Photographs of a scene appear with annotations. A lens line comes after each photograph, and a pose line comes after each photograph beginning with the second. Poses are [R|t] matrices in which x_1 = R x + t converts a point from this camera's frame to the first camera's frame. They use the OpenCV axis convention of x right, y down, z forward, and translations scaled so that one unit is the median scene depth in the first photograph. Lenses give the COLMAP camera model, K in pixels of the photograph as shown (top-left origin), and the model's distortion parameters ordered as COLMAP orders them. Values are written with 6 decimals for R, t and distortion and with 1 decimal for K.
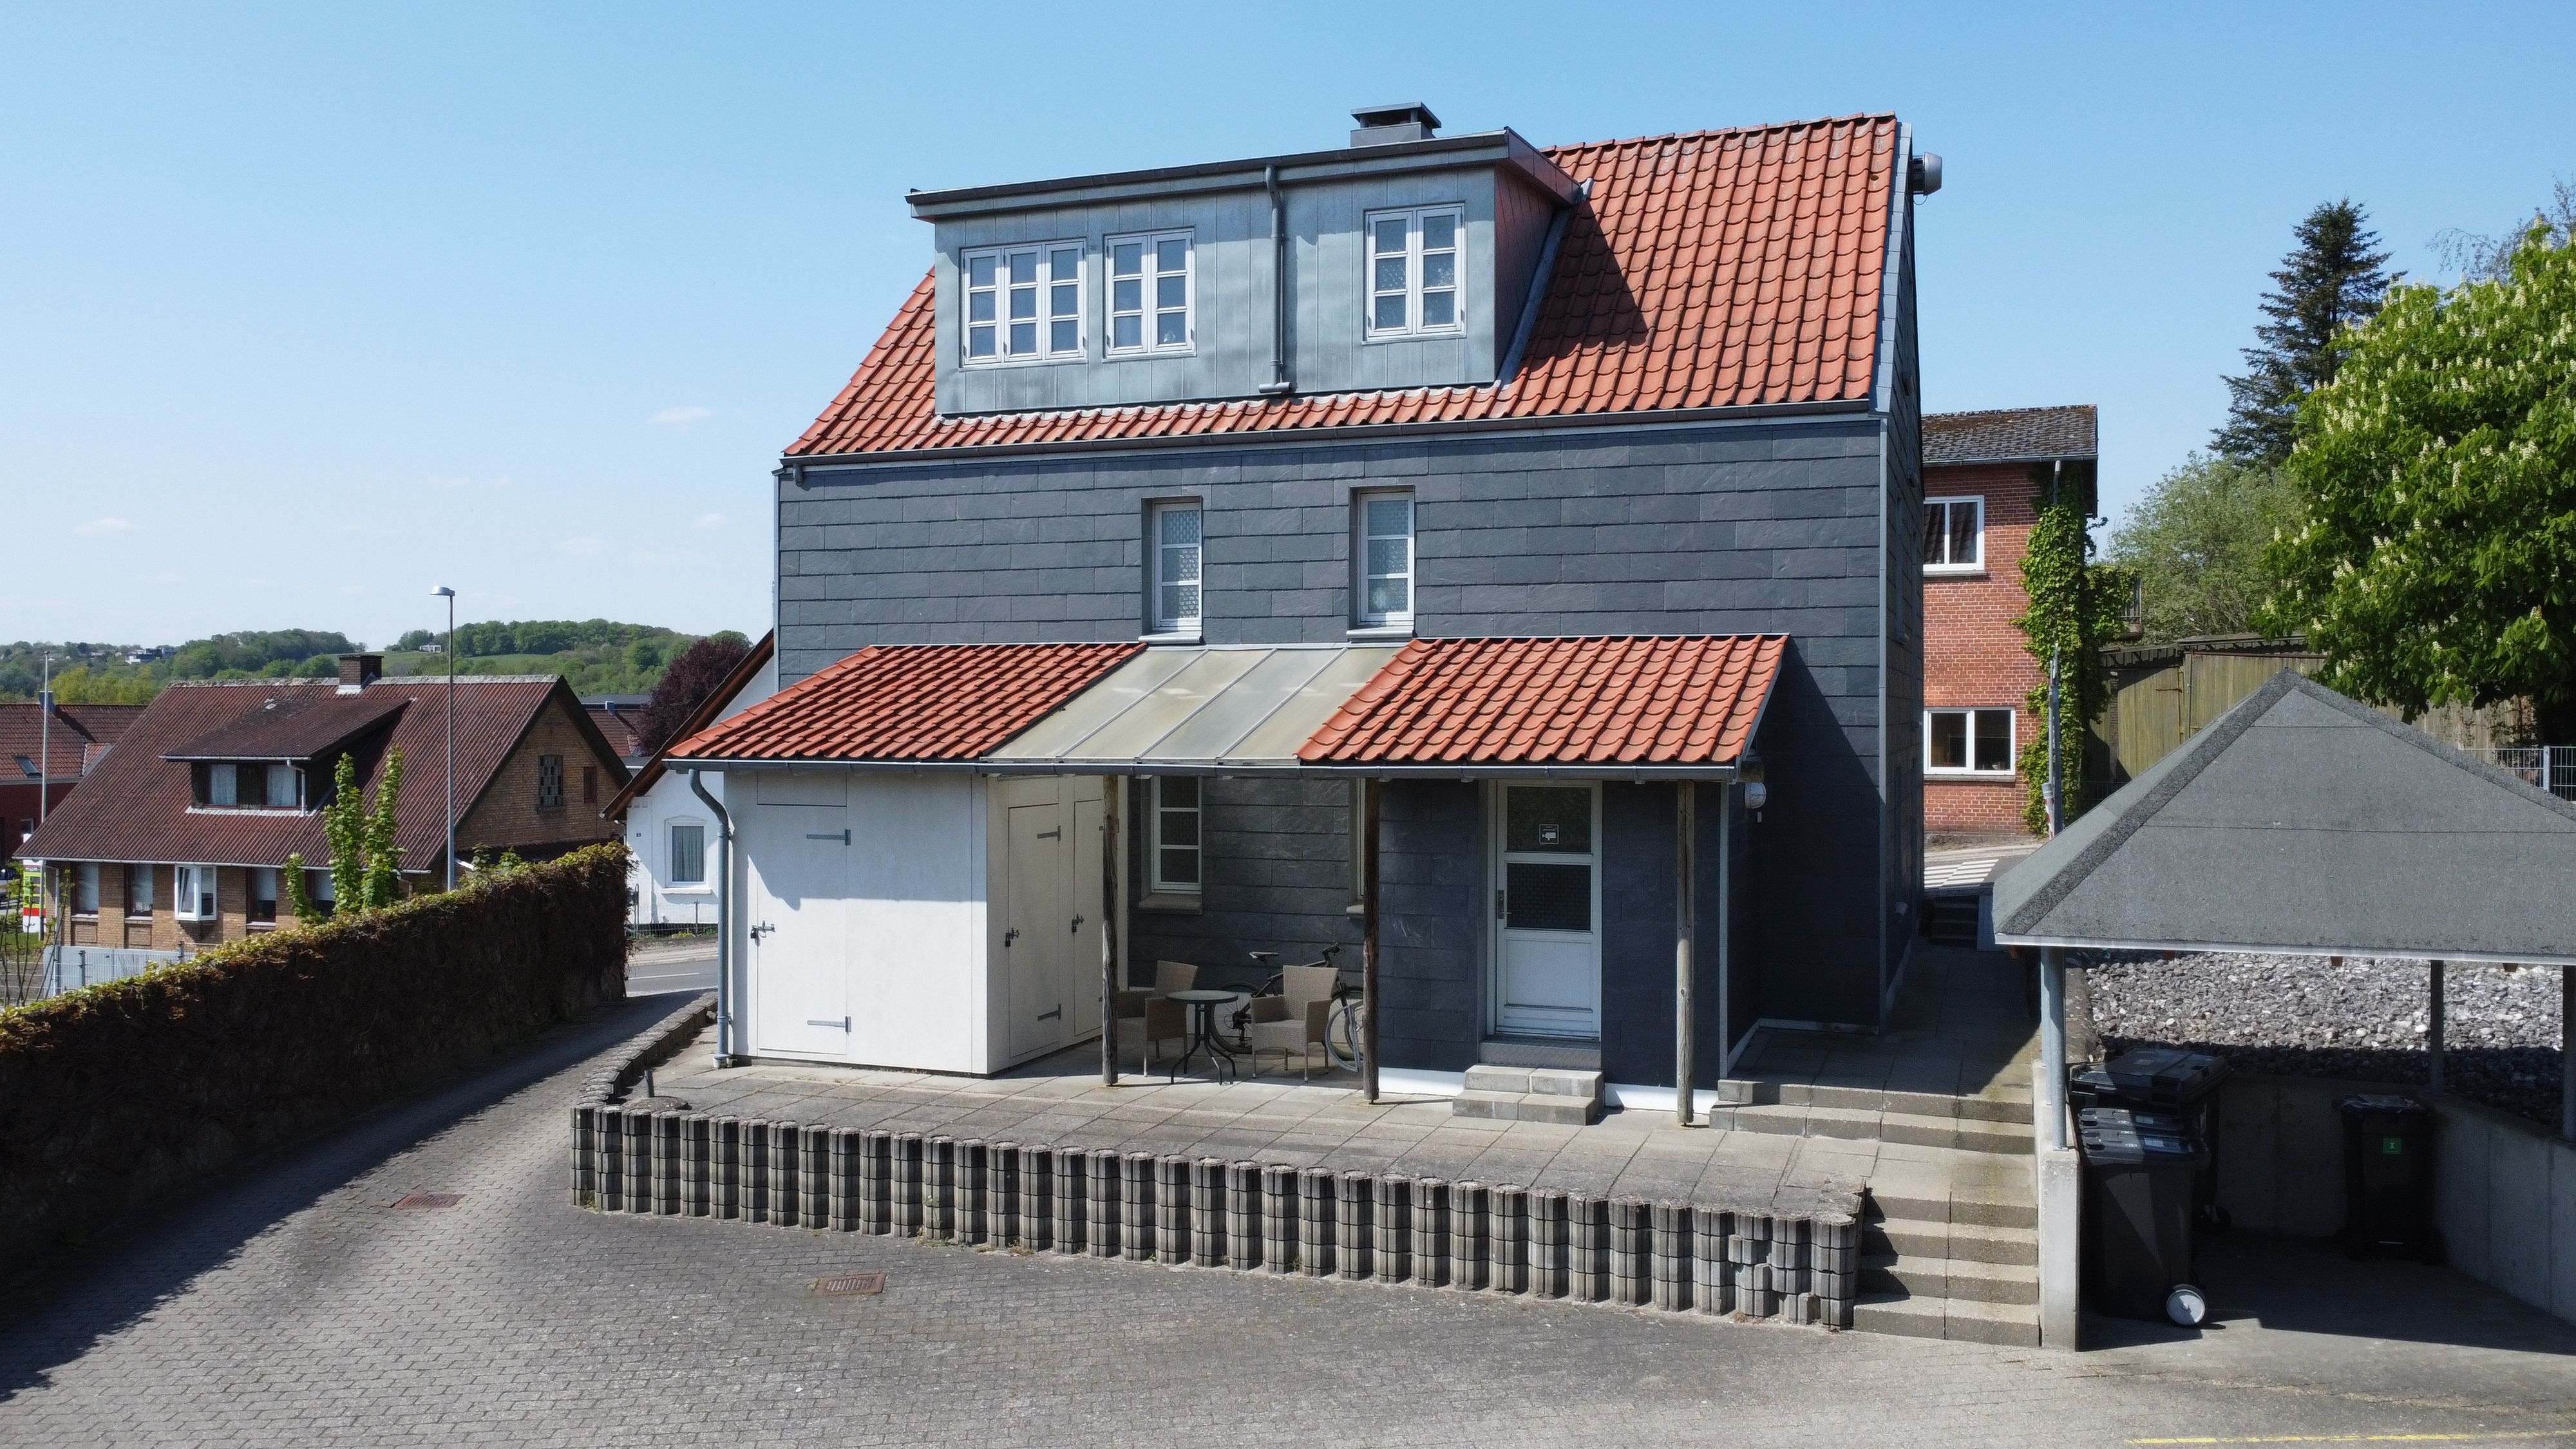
lens RADIAL K [[1916.2, 0, 1288.0], [0, 1916.2, 724.5], [0, 0, 1]] dist [0.005264, 0.001066]
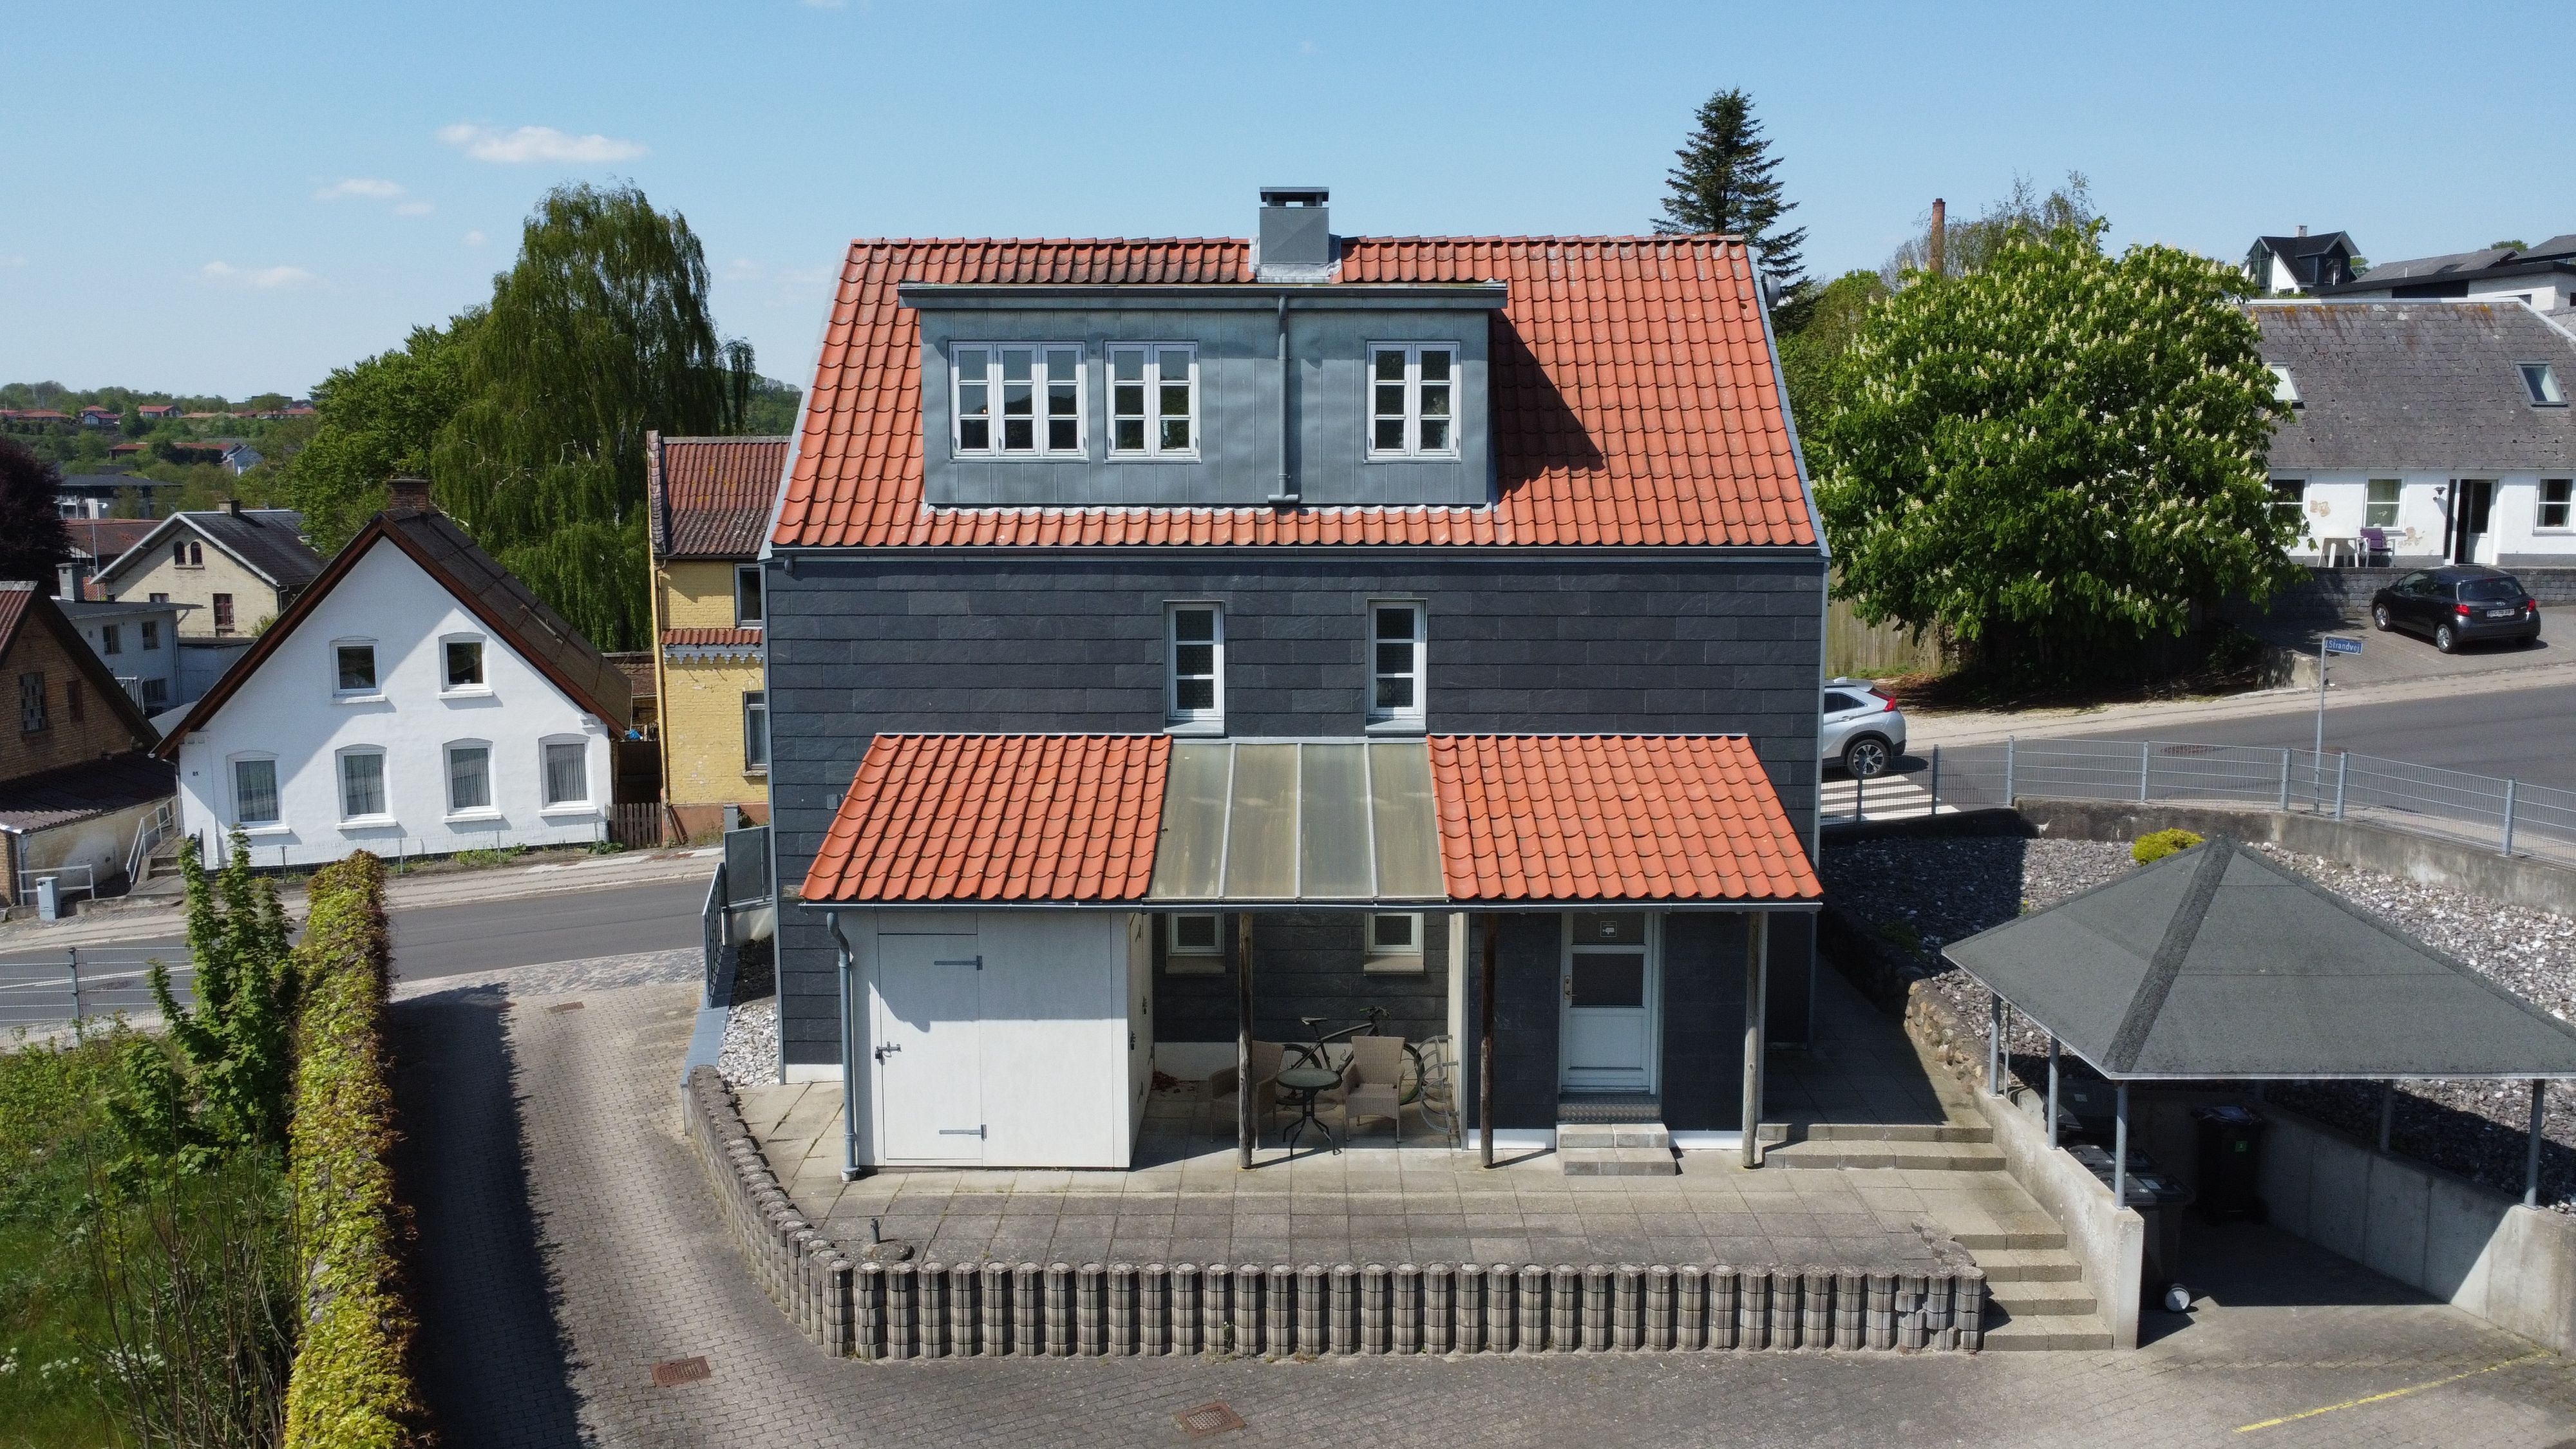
lens RADIAL K [[1916.2, 0, 1288.0], [0, 1916.2, 724.5], [0, 0, 1]] dist [0.005264, 0.001066]
pose [[0.943015, -0.045191, 0.329669, -0.398121], [0.004665, 0.992433, 0.122697, -0.195981], [-0.332719, -0.114167, 0.936090, -0.042513]]
